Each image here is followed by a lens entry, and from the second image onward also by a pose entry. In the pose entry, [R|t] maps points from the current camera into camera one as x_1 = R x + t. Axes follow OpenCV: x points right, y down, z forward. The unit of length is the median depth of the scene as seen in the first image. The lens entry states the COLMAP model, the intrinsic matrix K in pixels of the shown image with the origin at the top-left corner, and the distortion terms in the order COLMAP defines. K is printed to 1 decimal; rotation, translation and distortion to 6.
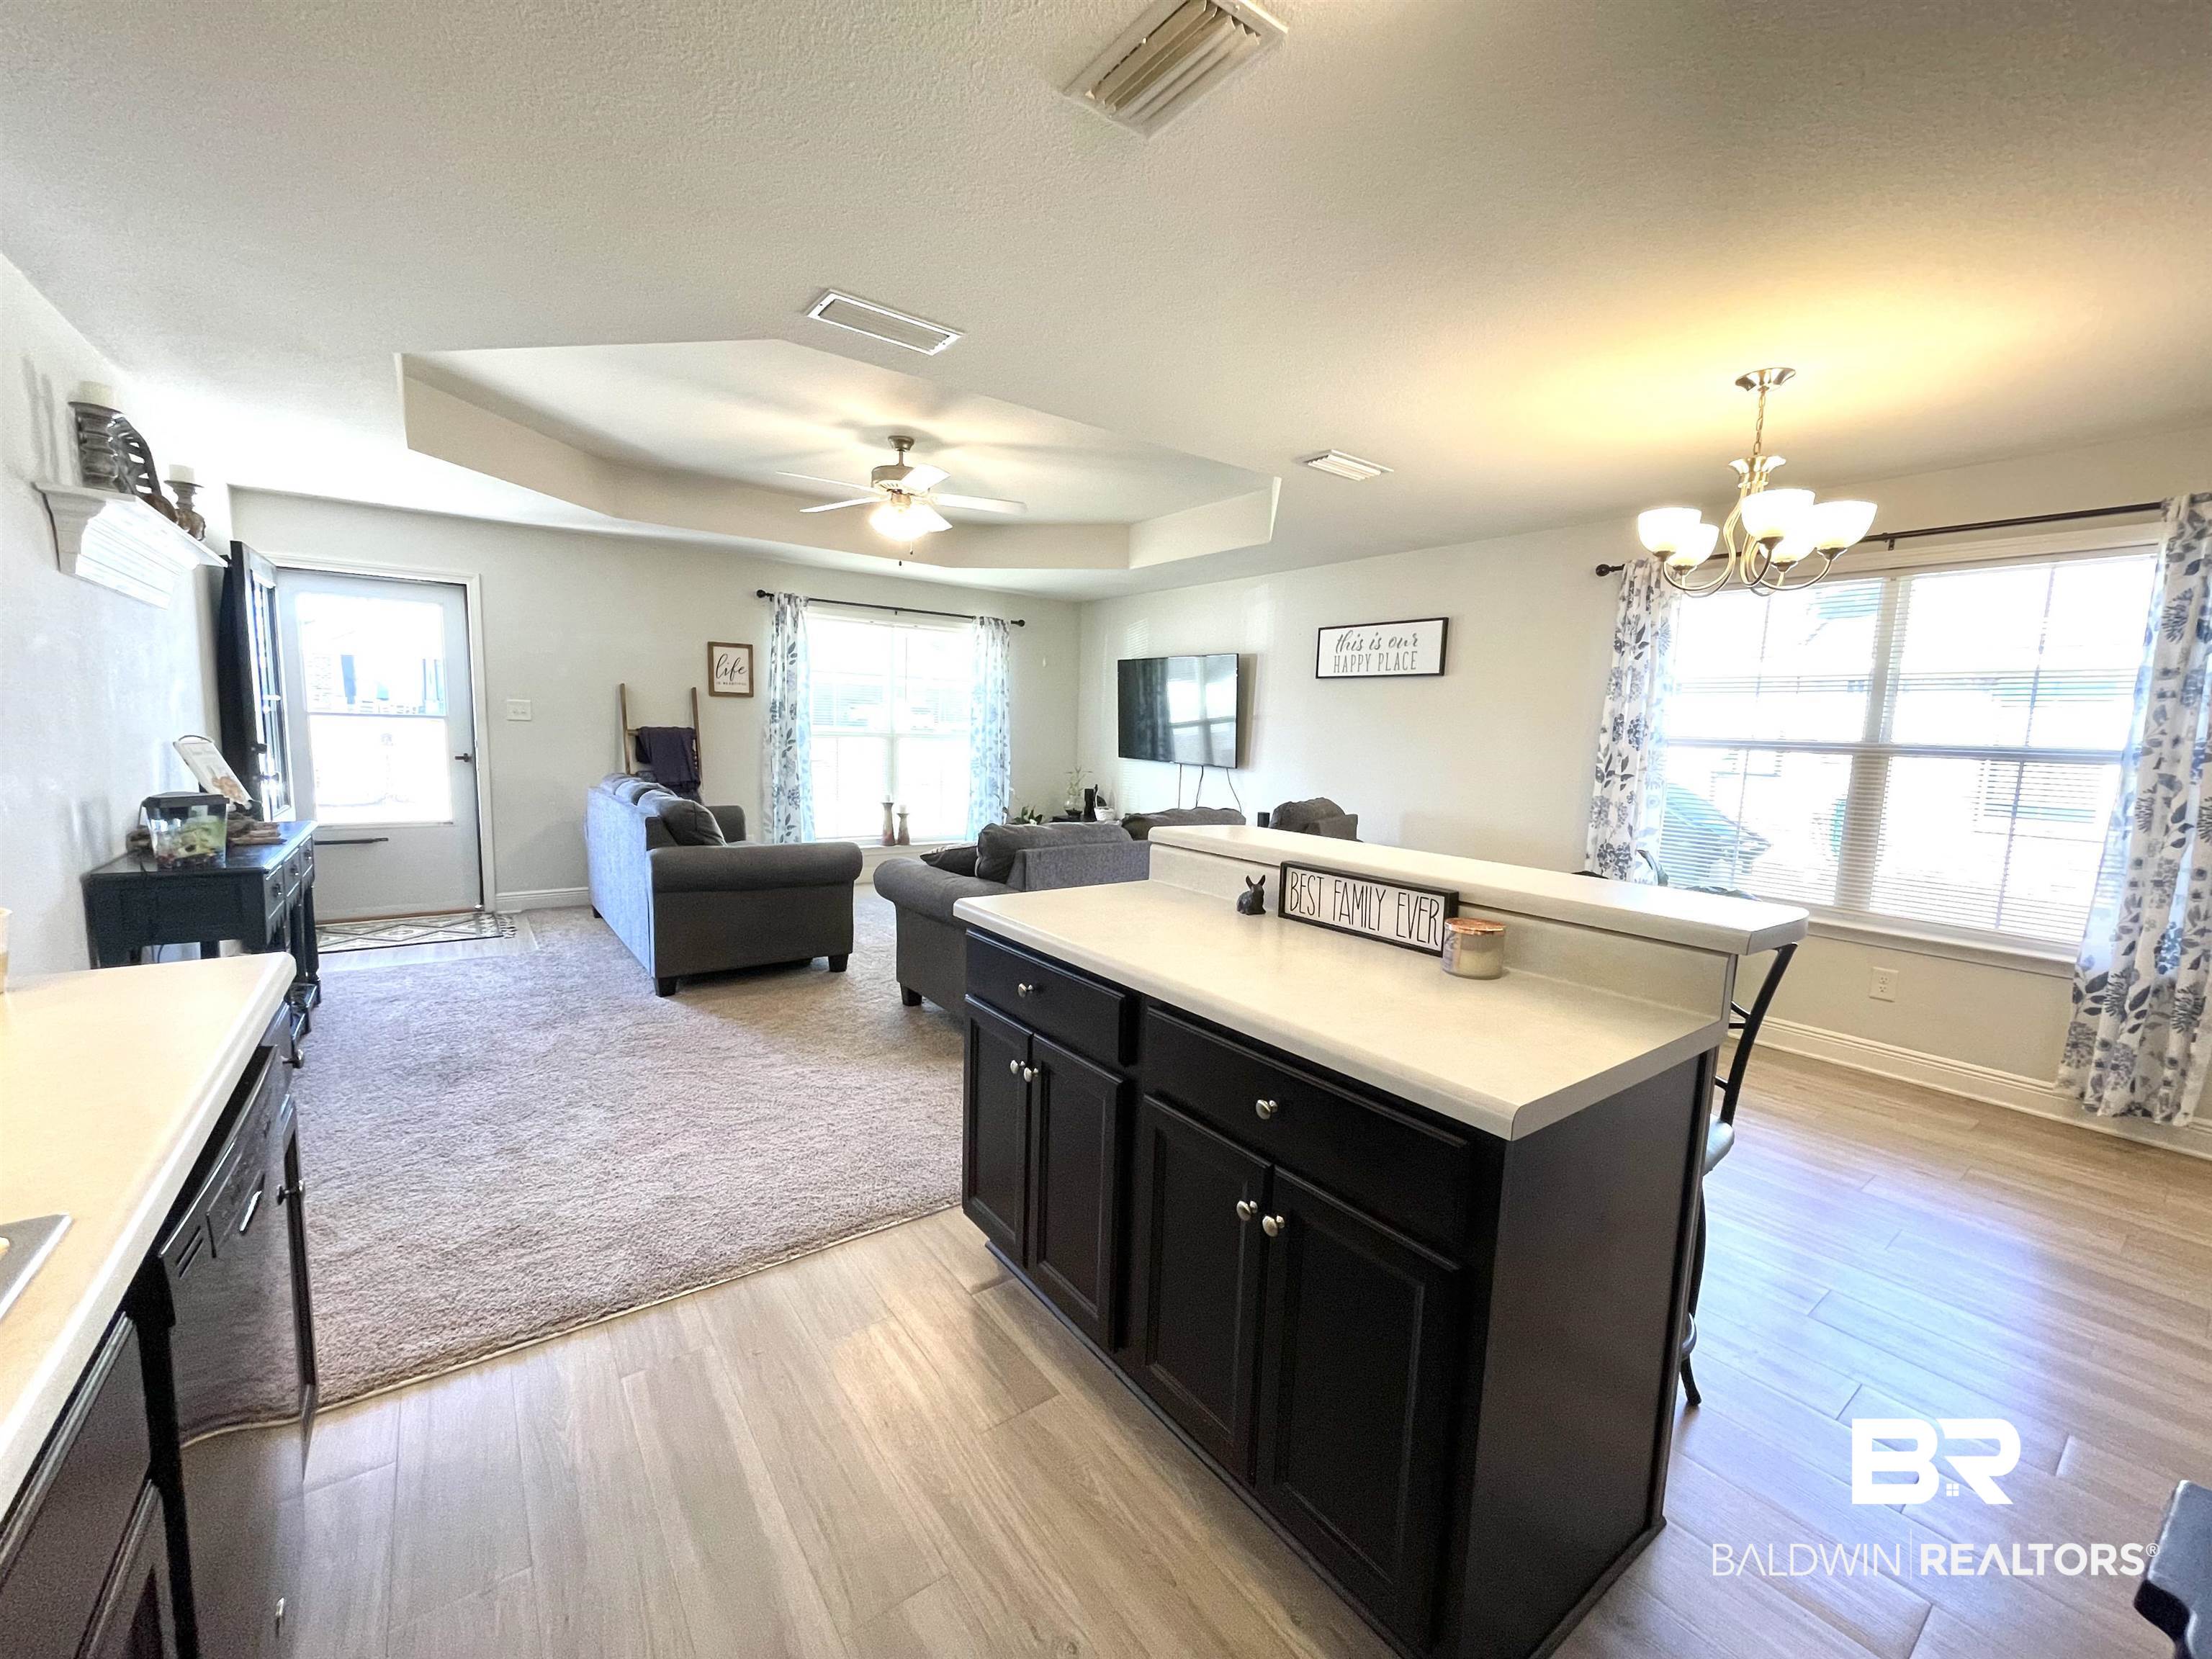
lens RADIAL K [[900.0, 0, 1106.0], [0, 900.0, 829.5], [0, 0, 1]] dist [0.018473, 0.000021]
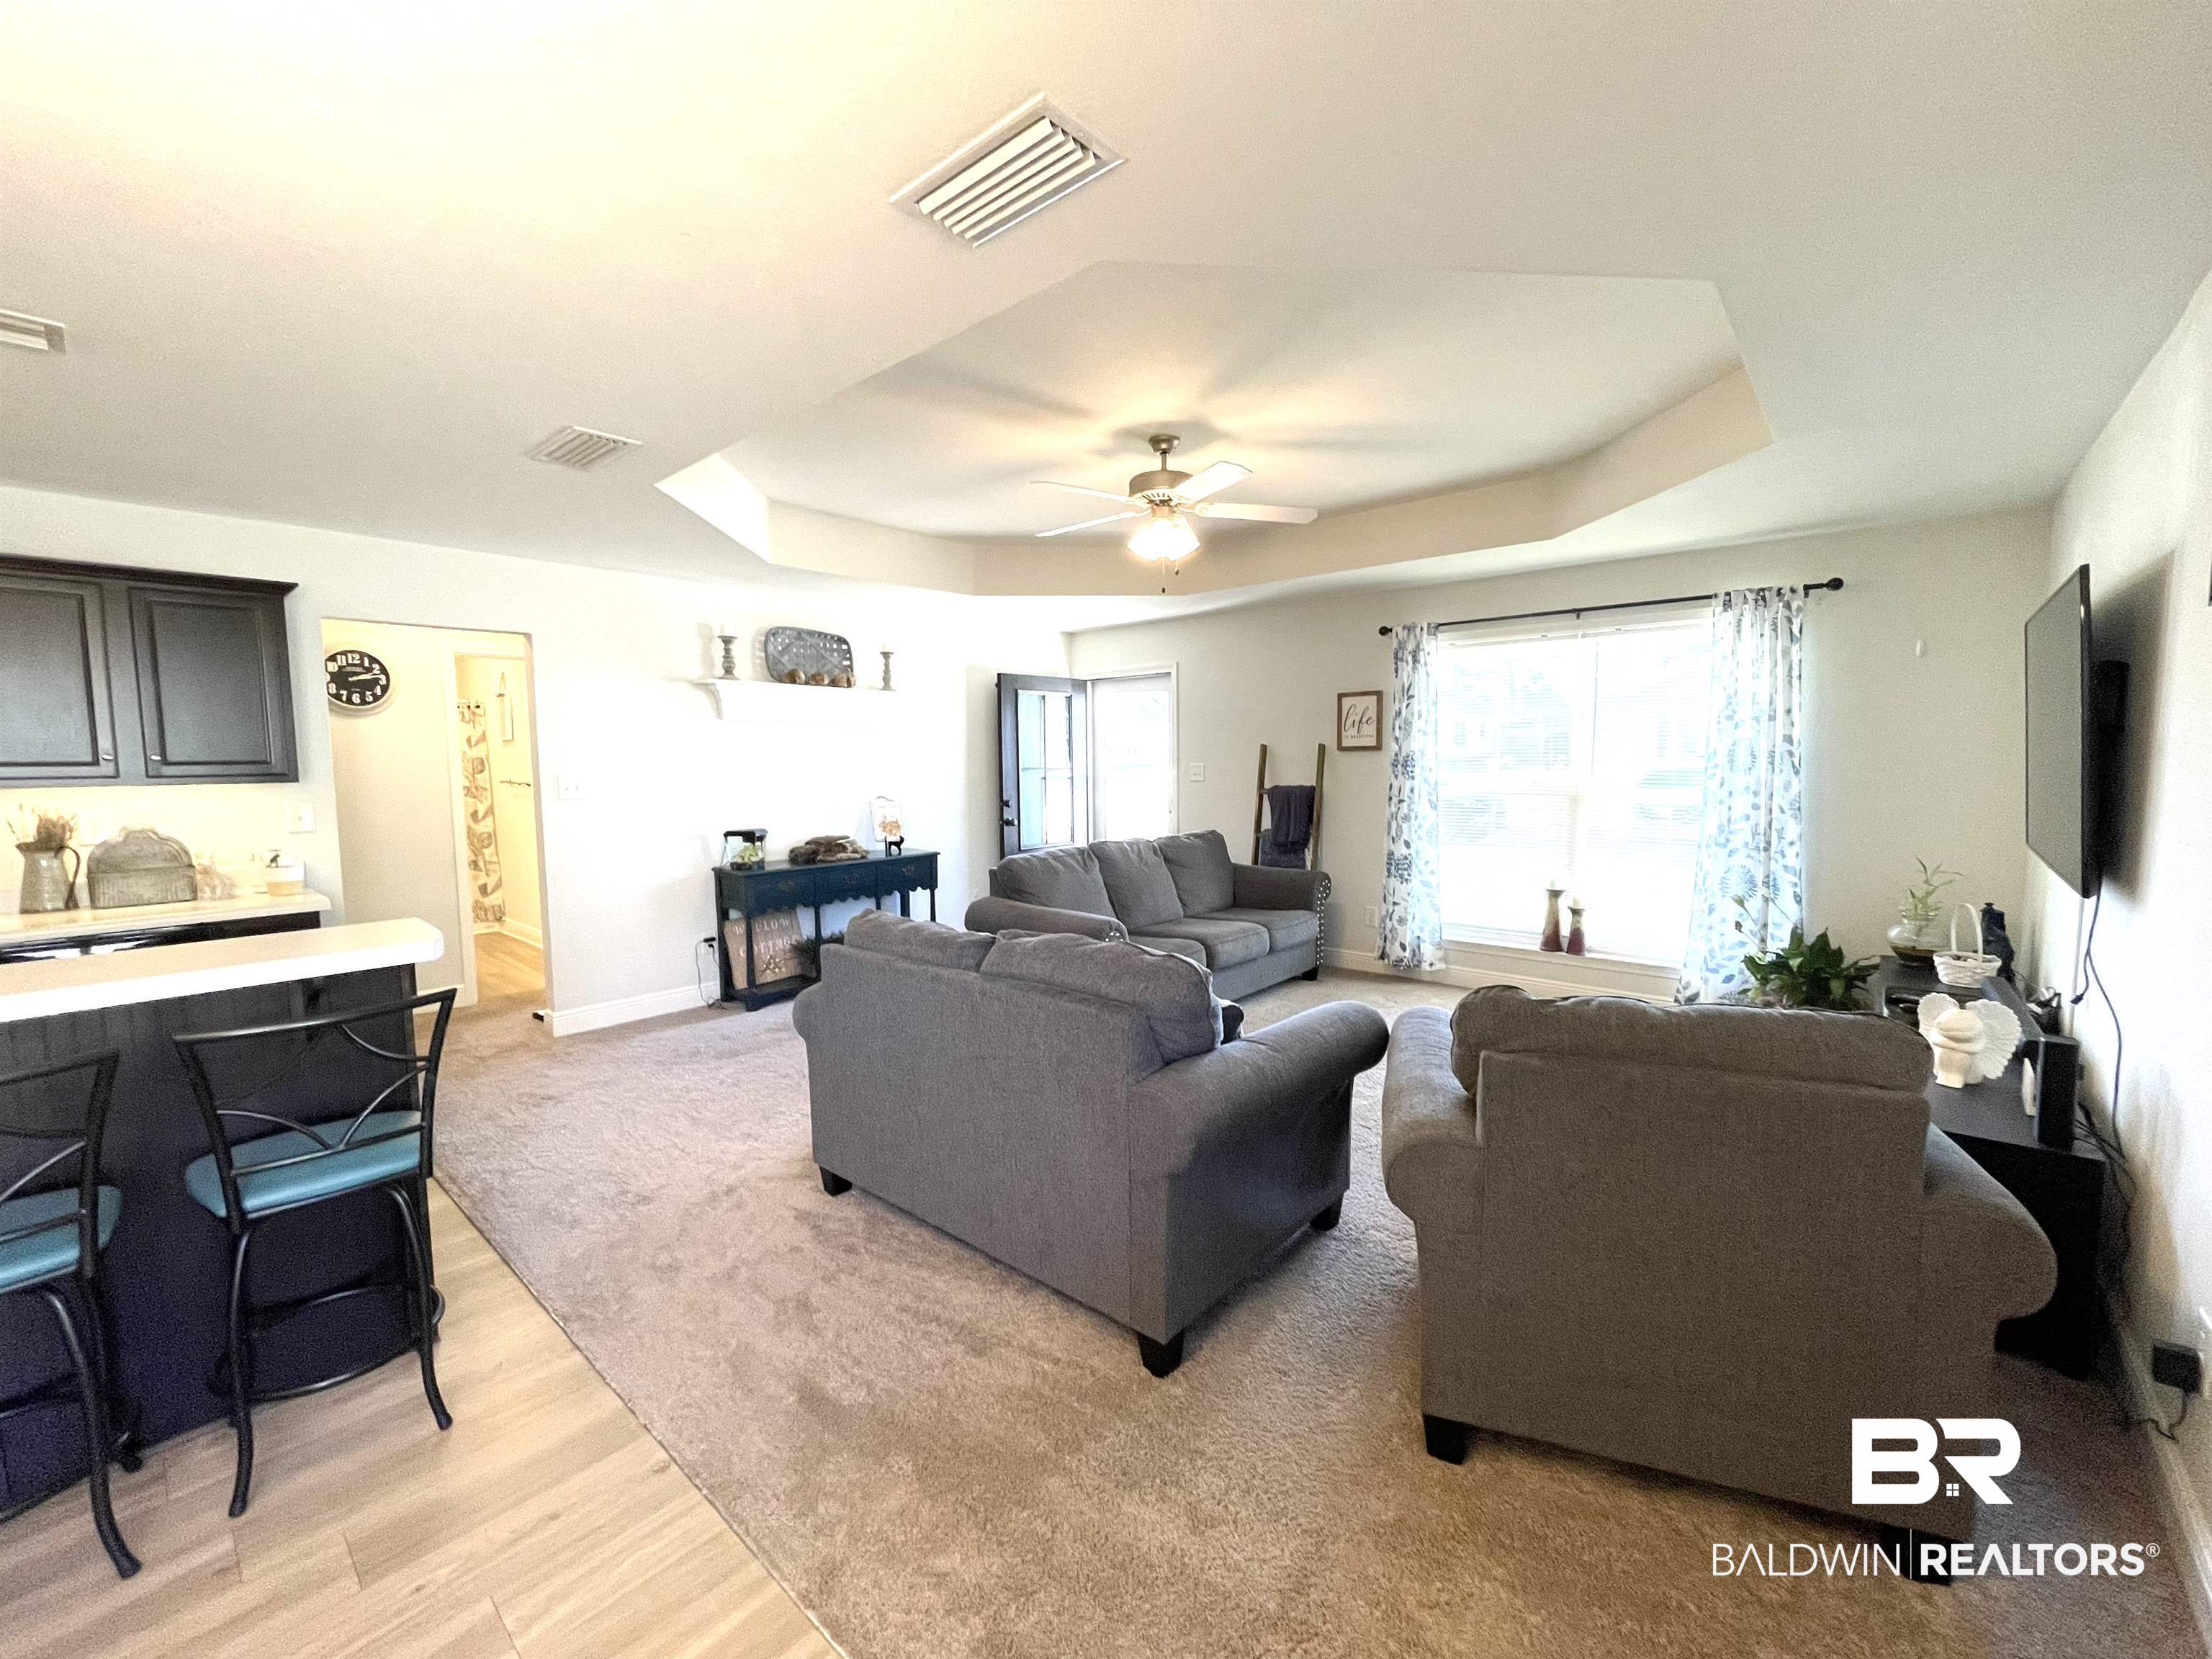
lens RADIAL K [[900.0, 0, 1106.0], [0, 900.0, 829.5], [0, 0, 1]] dist [0.018473, 0.000021]
pose [[0.217225, 0.045713, -0.975051, 0.412494], [-0.097921, 0.994884, 0.024827, -0.067485], [0.971198, 0.090085, 0.220590, 0.570709]]
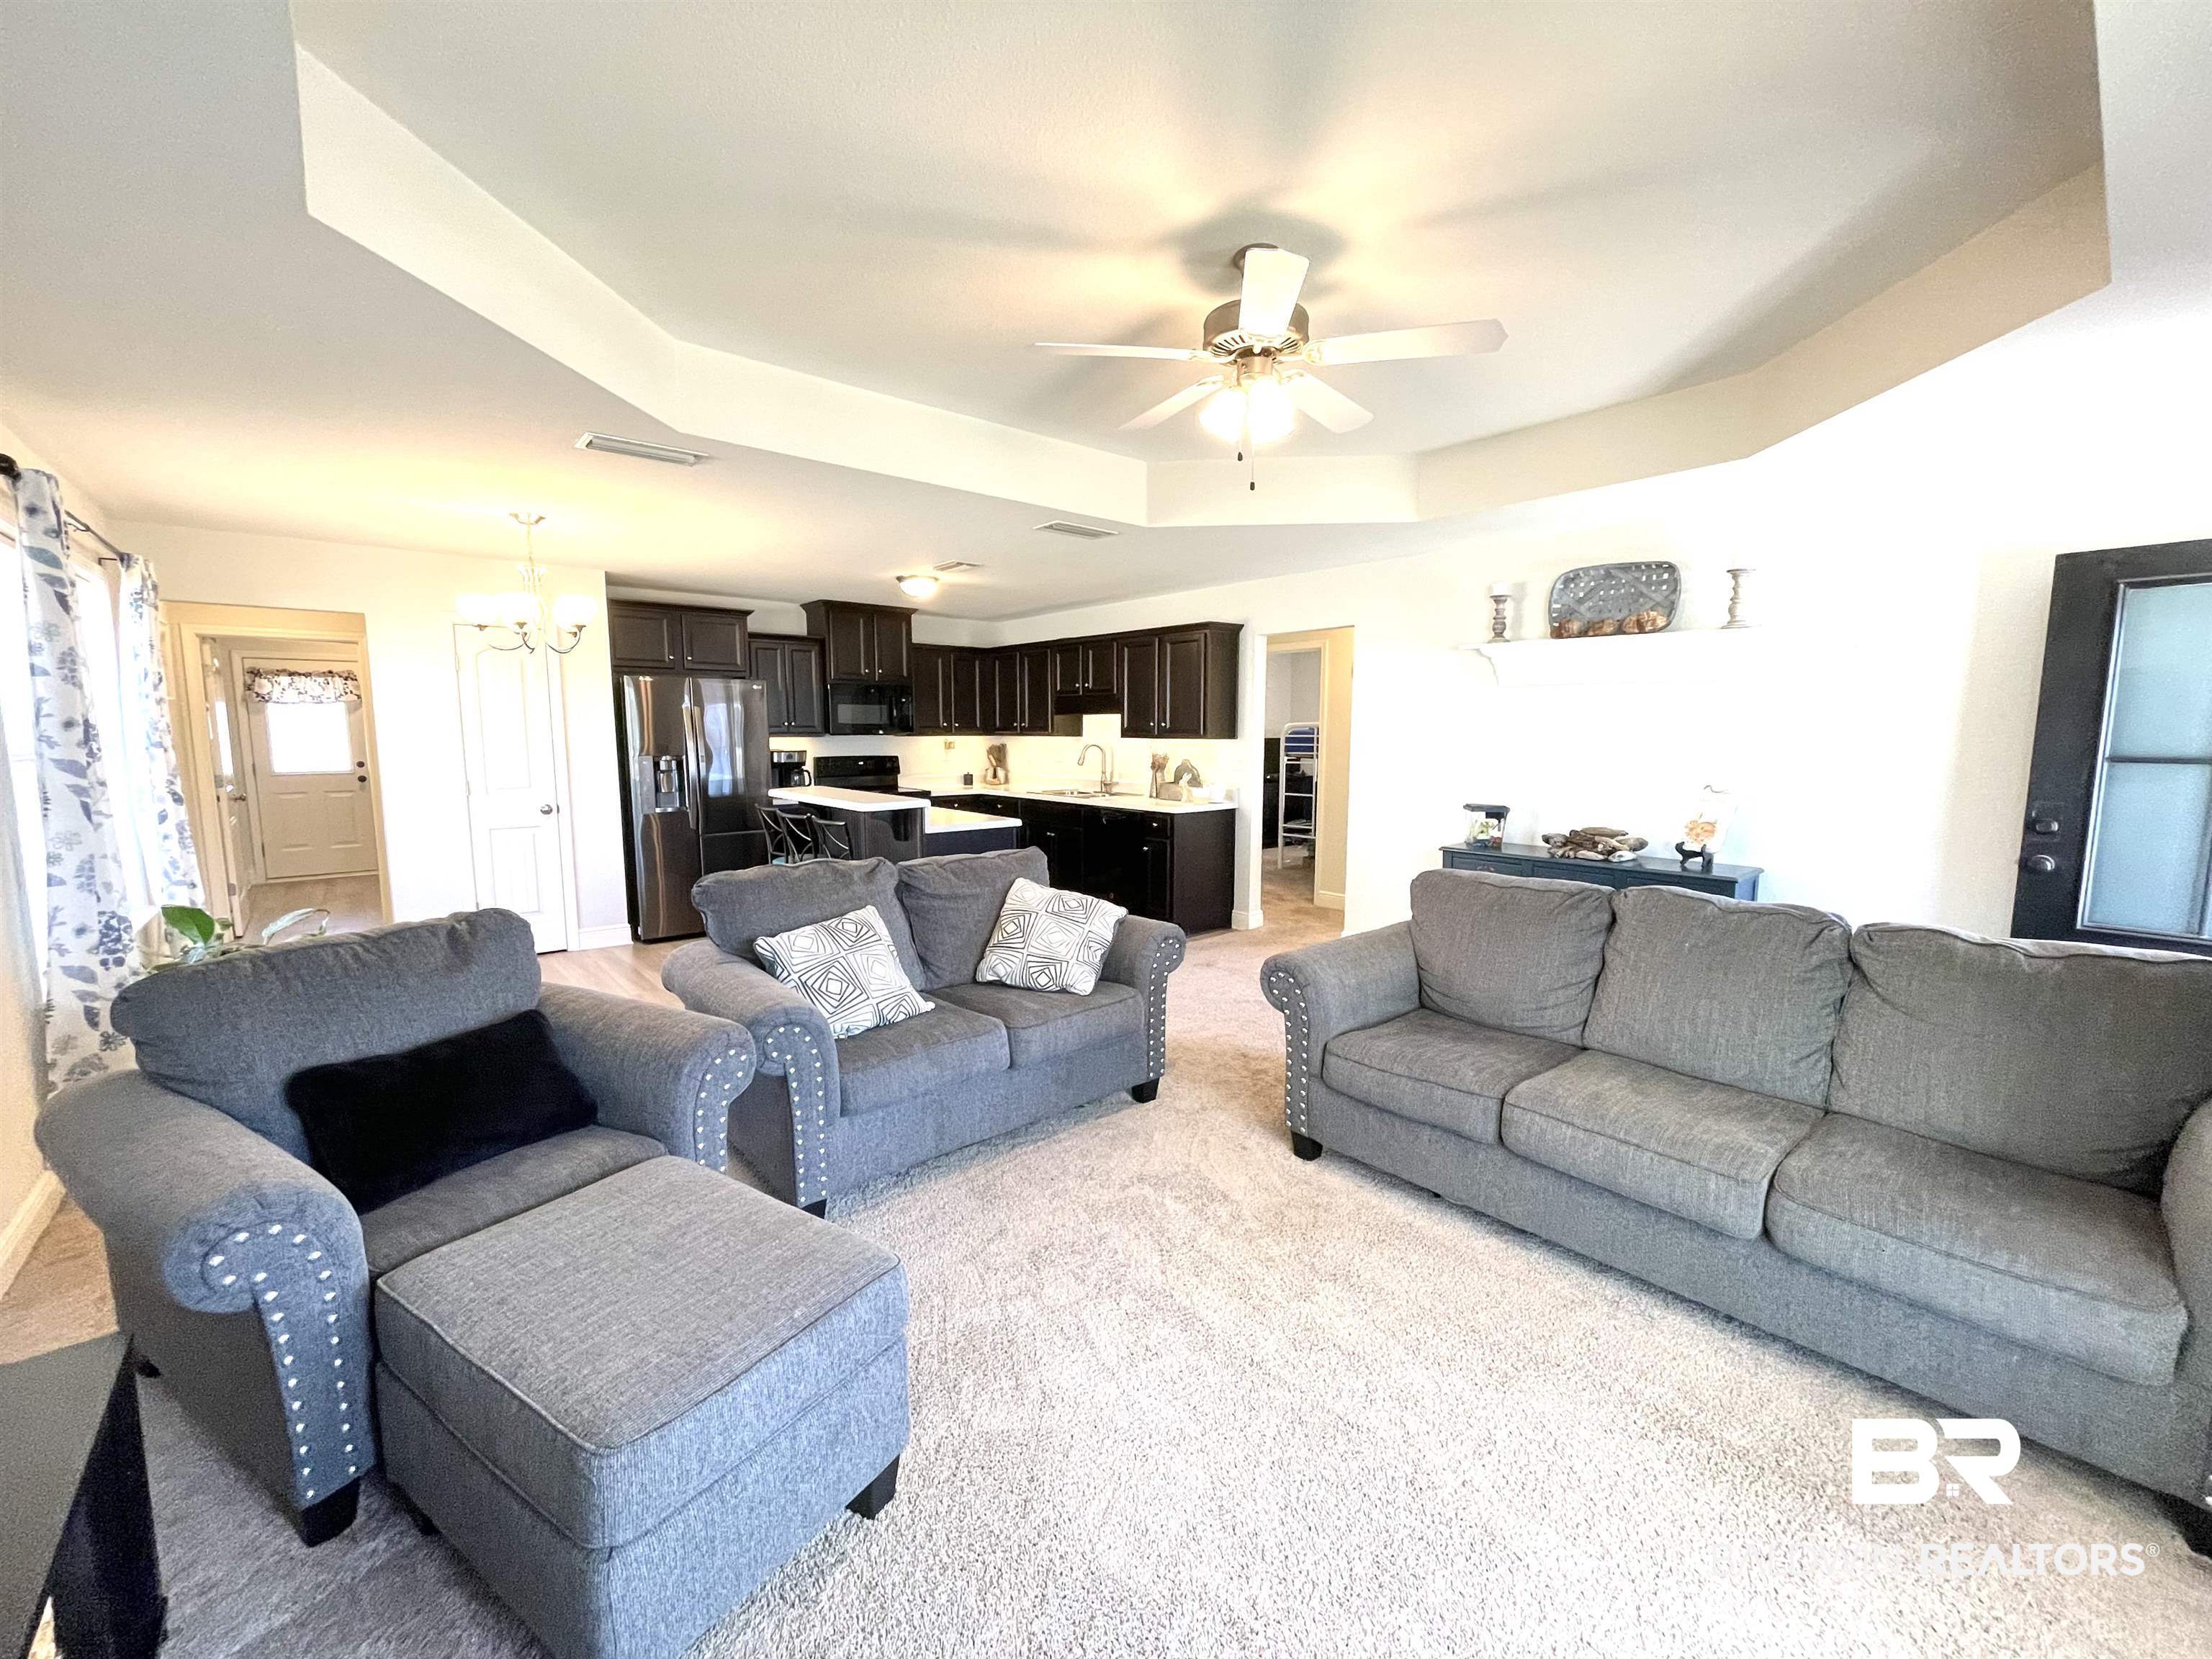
lens RADIAL K [[900.0, 0, 1106.0], [0, 900.0, 829.5], [0, 0, 1]] dist [0.018473, 0.000021]
pose [[-0.996972, -0.027874, -0.072599, -0.073466], [-0.043856, 0.972464, 0.228888, -0.153160], [0.064220, 0.231379, -0.970742, 1.146358]]
